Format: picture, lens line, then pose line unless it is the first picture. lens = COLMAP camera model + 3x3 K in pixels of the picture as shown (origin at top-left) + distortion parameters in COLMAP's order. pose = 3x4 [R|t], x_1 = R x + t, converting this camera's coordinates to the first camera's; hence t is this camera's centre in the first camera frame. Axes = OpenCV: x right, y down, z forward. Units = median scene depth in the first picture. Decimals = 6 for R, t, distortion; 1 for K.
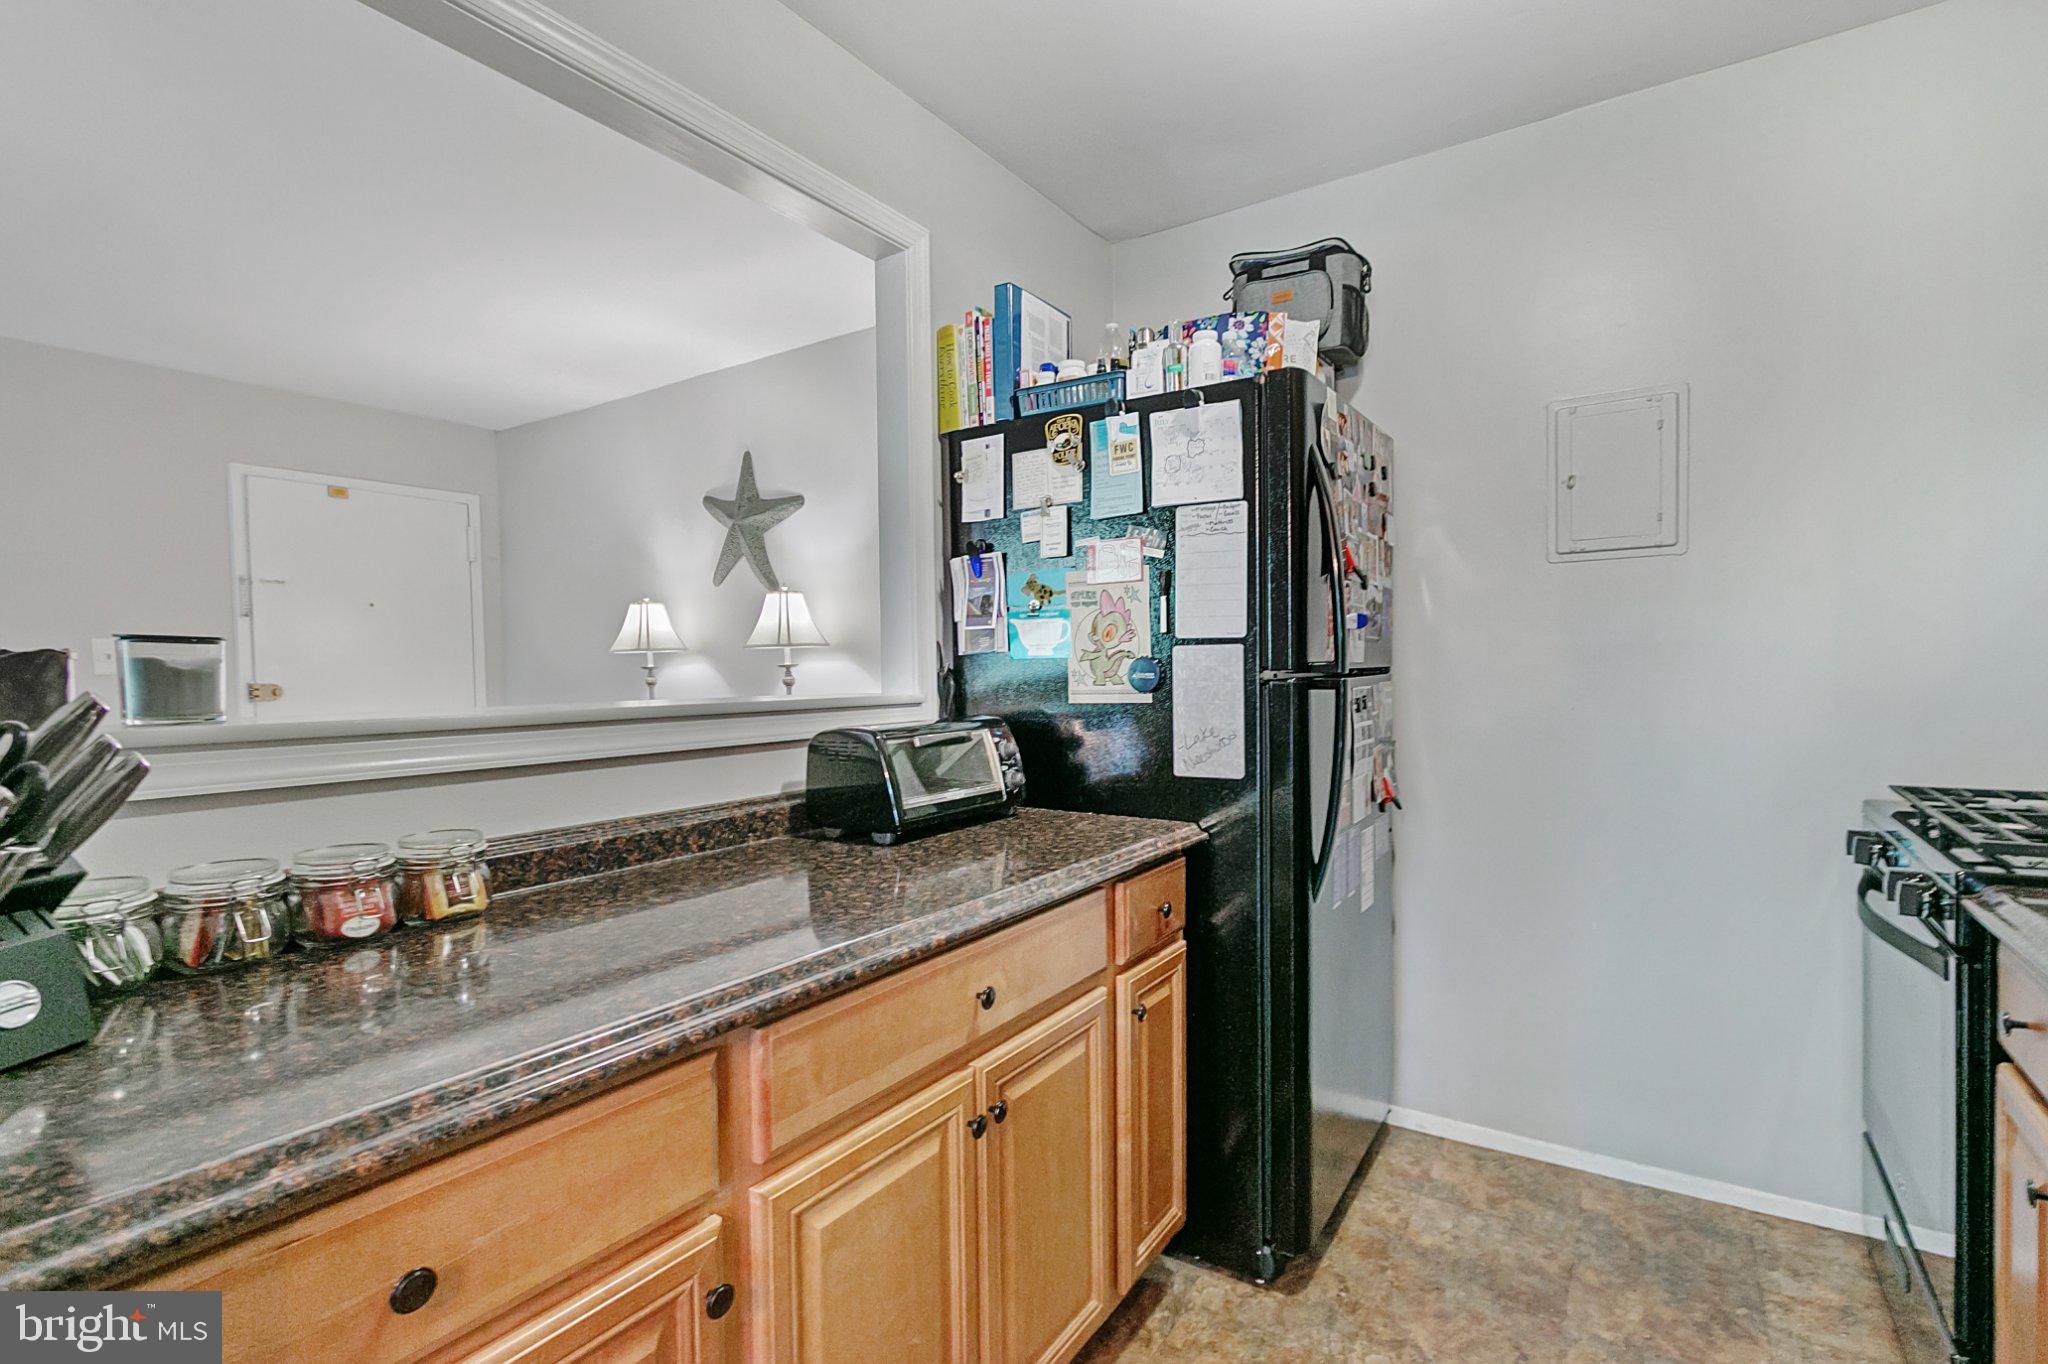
lens RADIAL K [[948.5, 0, 1037.7], [0, 948.5, 699.9], [0, 0, 1]] dist [0.002387, -0.001461]
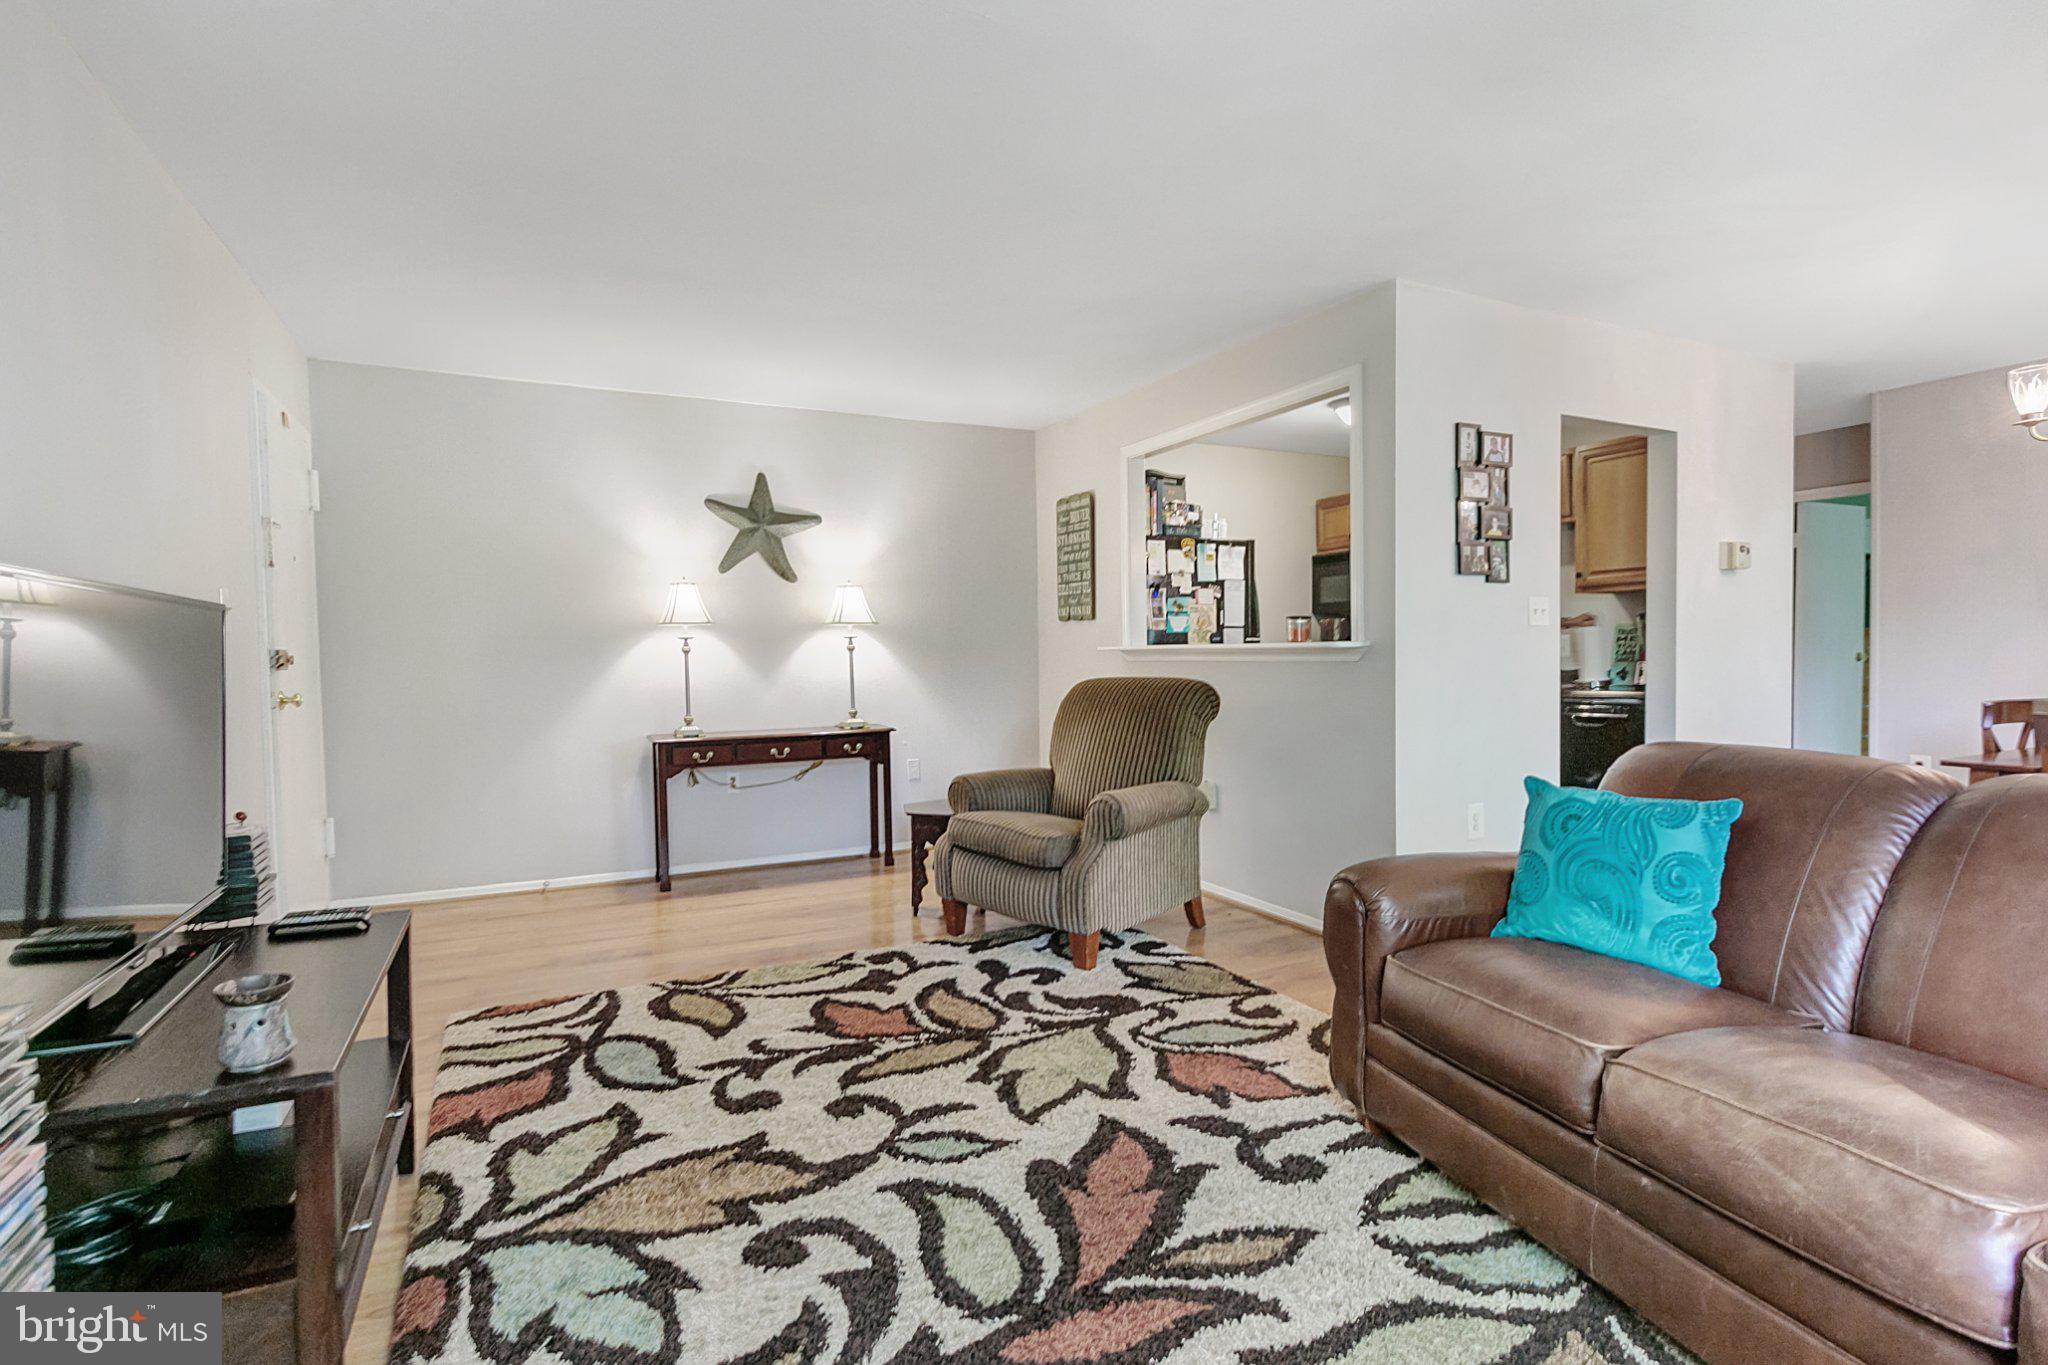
lens RADIAL K [[960.7, 0, 1024.0], [0, 960.7, 682.5], [0, 0, 1]] dist [0.003937, -0.000472]
pose [[0.505400, -0.023083, 0.862577, -2.537355], [0.038647, 0.999245, 0.004096, 0.066387], [-0.862019, 0.031266, 0.505910, 0.062585]]
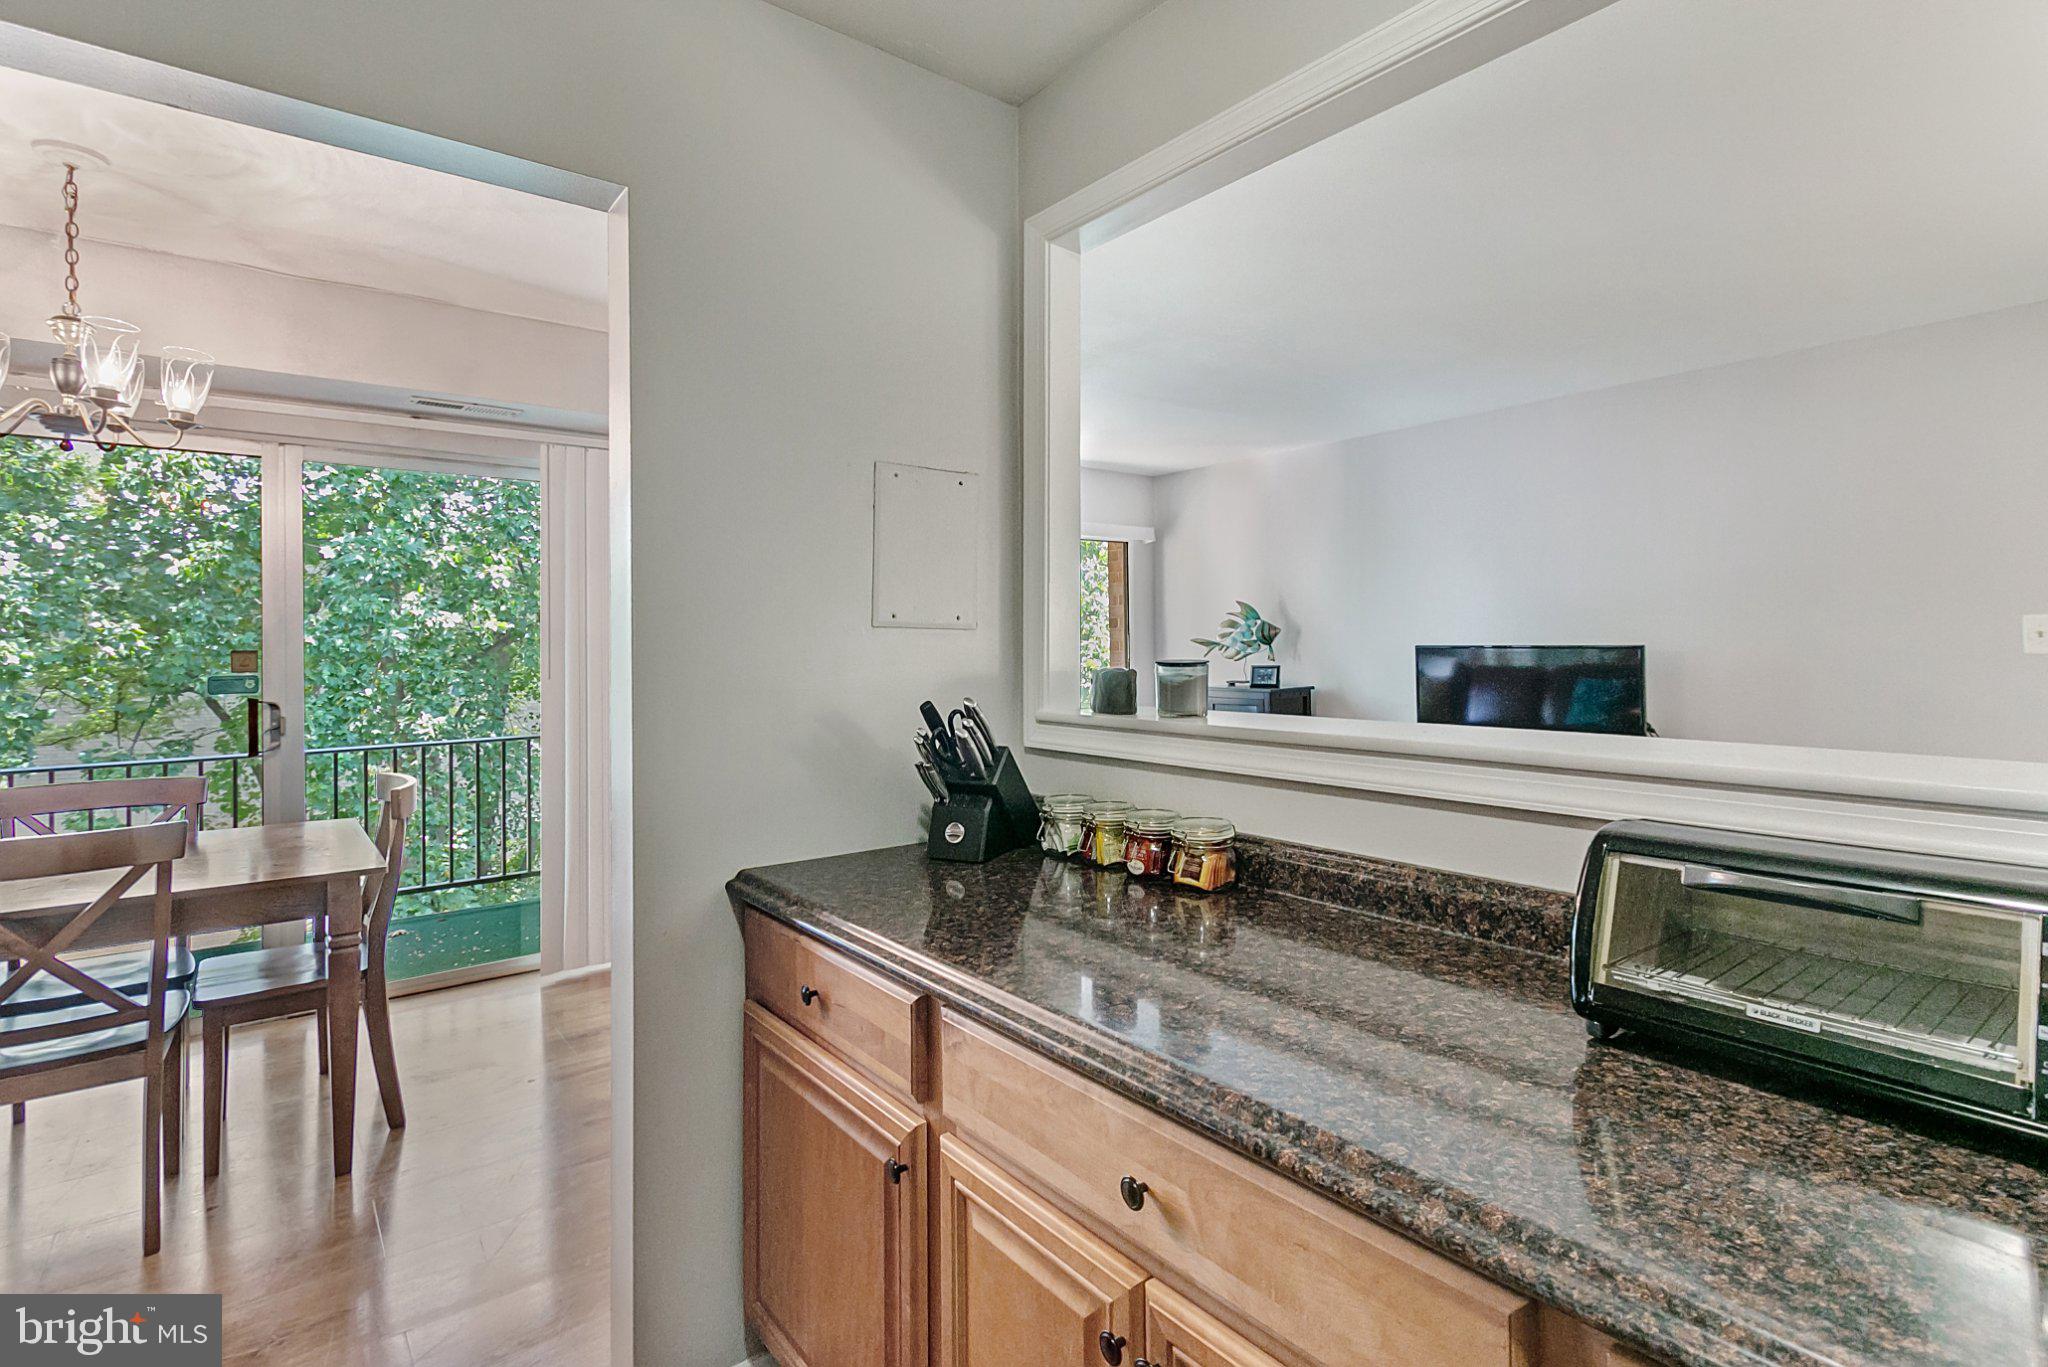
lens RADIAL K [[1008.5, 0, 1024.0], [0, 1008.5, 683.5], [0, 0, 1]] dist [0.002667, -0.000054]
pose [[-0.315200, 0.052184, -0.947589, 0.423694], [-0.019912, 0.997904, 0.061578, -0.071485], [0.948816, 0.038278, -0.313500, 0.725291]]
